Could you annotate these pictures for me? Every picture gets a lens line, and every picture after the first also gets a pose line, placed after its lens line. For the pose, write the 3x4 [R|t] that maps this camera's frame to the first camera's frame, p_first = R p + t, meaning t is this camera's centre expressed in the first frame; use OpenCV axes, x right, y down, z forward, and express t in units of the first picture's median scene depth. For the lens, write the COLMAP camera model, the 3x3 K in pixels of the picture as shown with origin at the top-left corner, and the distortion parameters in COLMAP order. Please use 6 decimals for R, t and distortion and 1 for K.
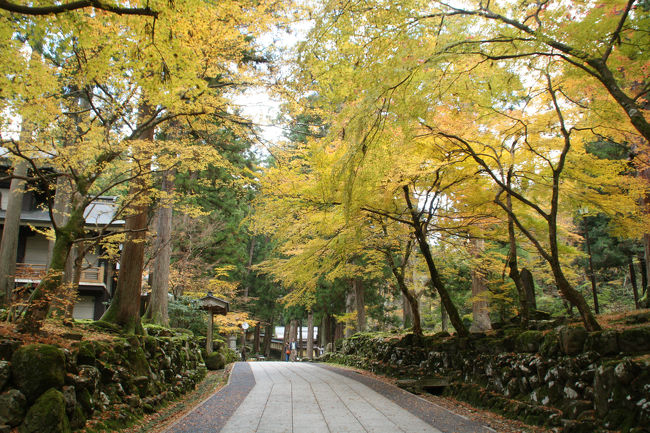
lens RADIAL K [[485.3, 0, 325.0], [0, 485.3, 216.5], [0, 0, 1]] dist [-0.078363, 0.000807]
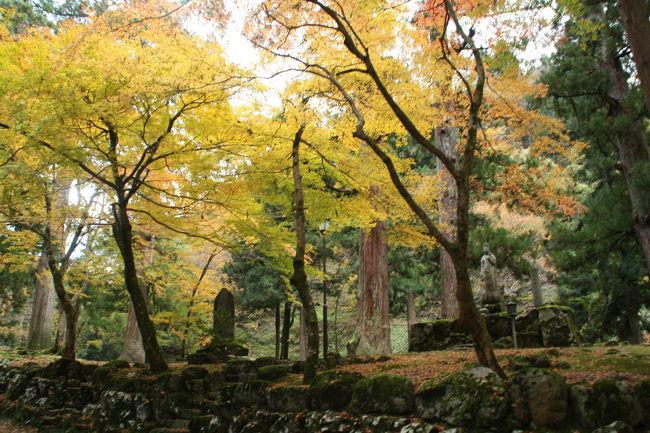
lens RADIAL K [[485.3, 0, 325.0], [0, 485.3, 216.5], [0, 0, 1]] dist [-0.078363, 0.000807]
pose [[0.747899, 0.229406, 0.622912, -0.004338], [-0.192993, 0.972996, -0.126619, 0.071206], [-0.635138, -0.025519, 0.771977, 0.297536]]
